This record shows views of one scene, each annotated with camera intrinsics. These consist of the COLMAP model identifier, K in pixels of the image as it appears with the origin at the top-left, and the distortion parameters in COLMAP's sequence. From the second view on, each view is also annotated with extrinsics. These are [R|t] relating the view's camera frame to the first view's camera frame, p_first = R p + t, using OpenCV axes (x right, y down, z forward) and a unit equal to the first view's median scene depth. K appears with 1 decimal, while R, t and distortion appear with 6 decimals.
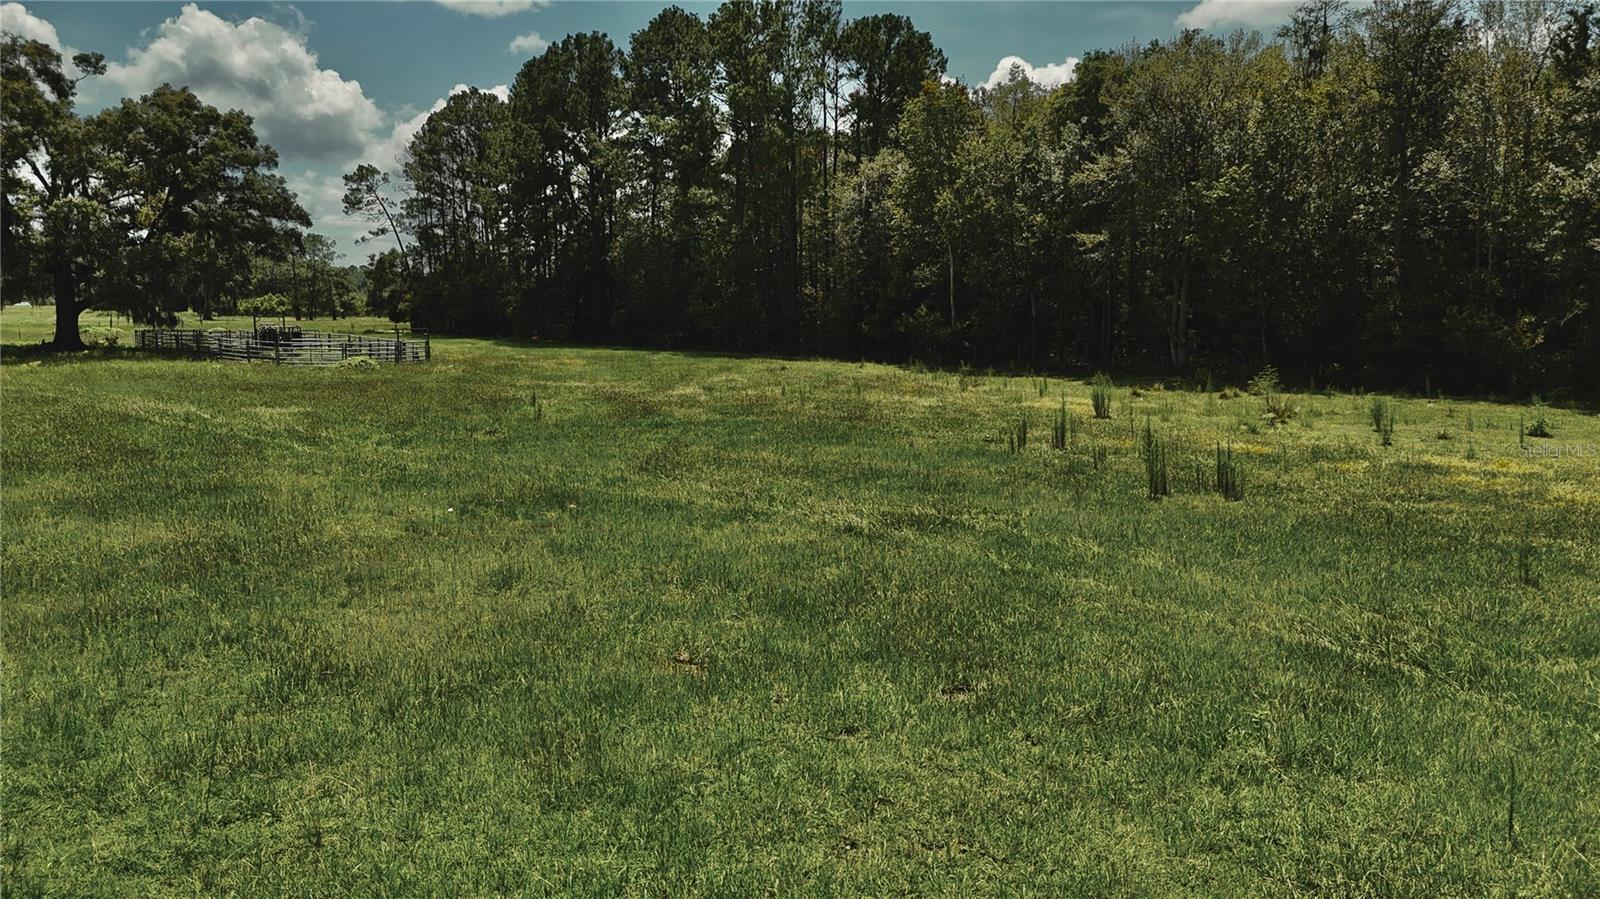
lens RADIAL K [[1166.3, 0, 800.0], [0, 1166.3, 449.5], [0, 0, 1]] dist [0.077460, -0.058172]
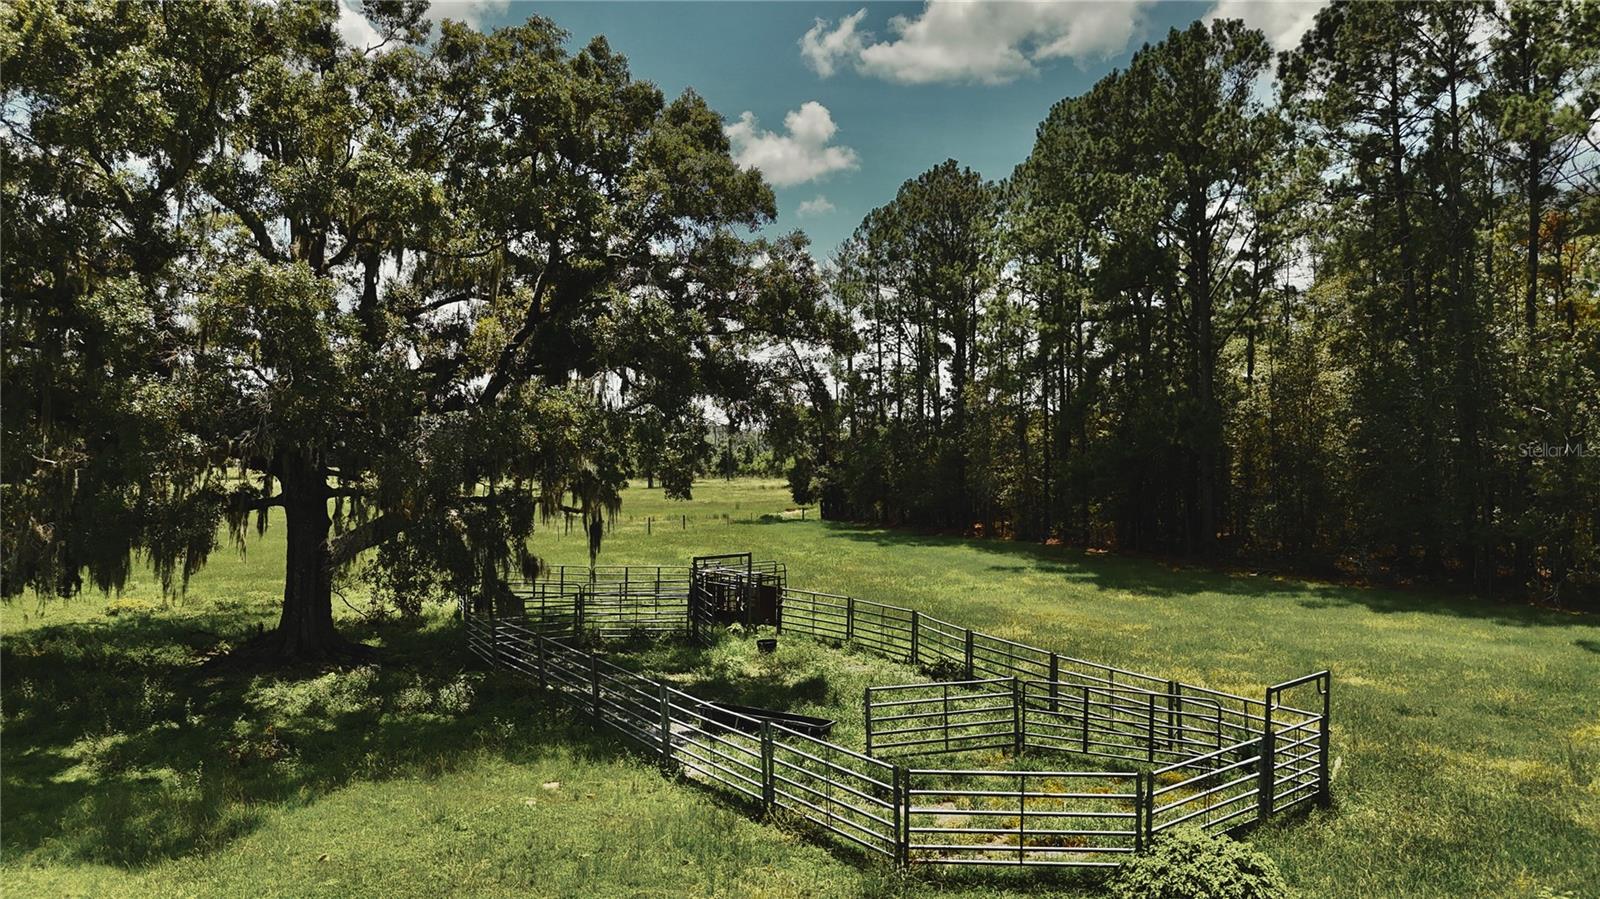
lens RADIAL K [[1145.2, 0, 769.4], [0, 1145.2, 450.9], [0, 0, 1]] dist [0.070205, -0.090616]
pose [[0.963171, -0.006467, -0.268812, -0.231191], [-0.026188, 0.992702, -0.117714, -0.075234], [0.267612, 0.120419, 0.955972, 0.430021]]
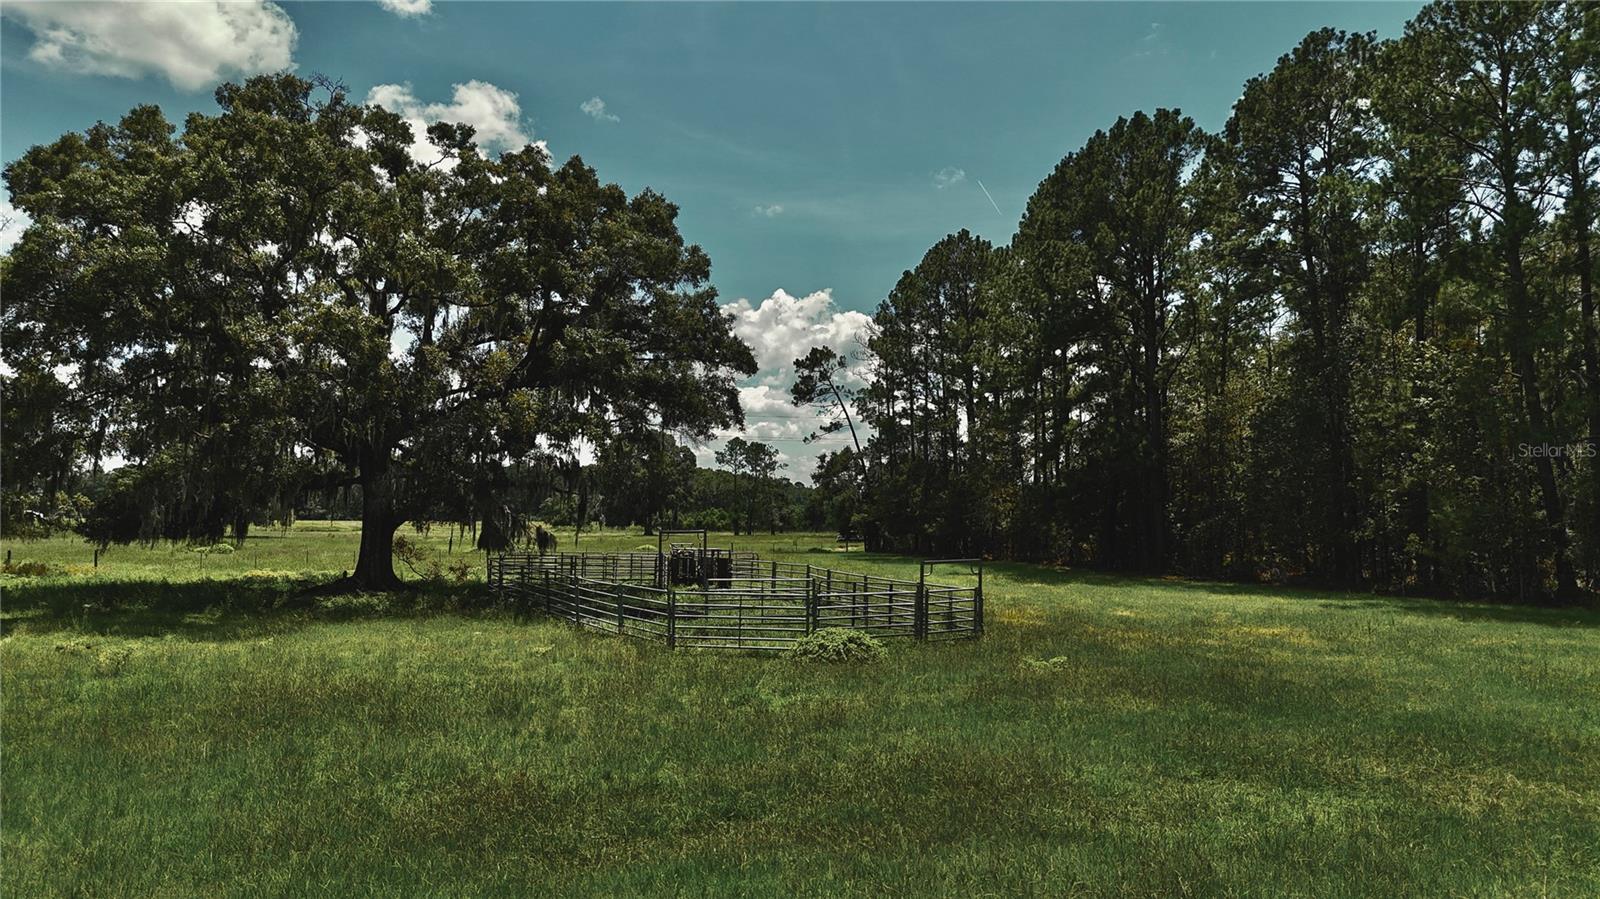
lens RADIAL K [[1152.0, 0, 769.1], [0, 1152.0, 447.3], [0, 0, 1]] dist [0.060526, -0.105719]
pose [[0.930840, -0.022474, -0.364735, -0.145376], [-0.044881, 0.983520, -0.175143, -0.041433], [0.362660, 0.179399, 0.914491, 0.353643]]
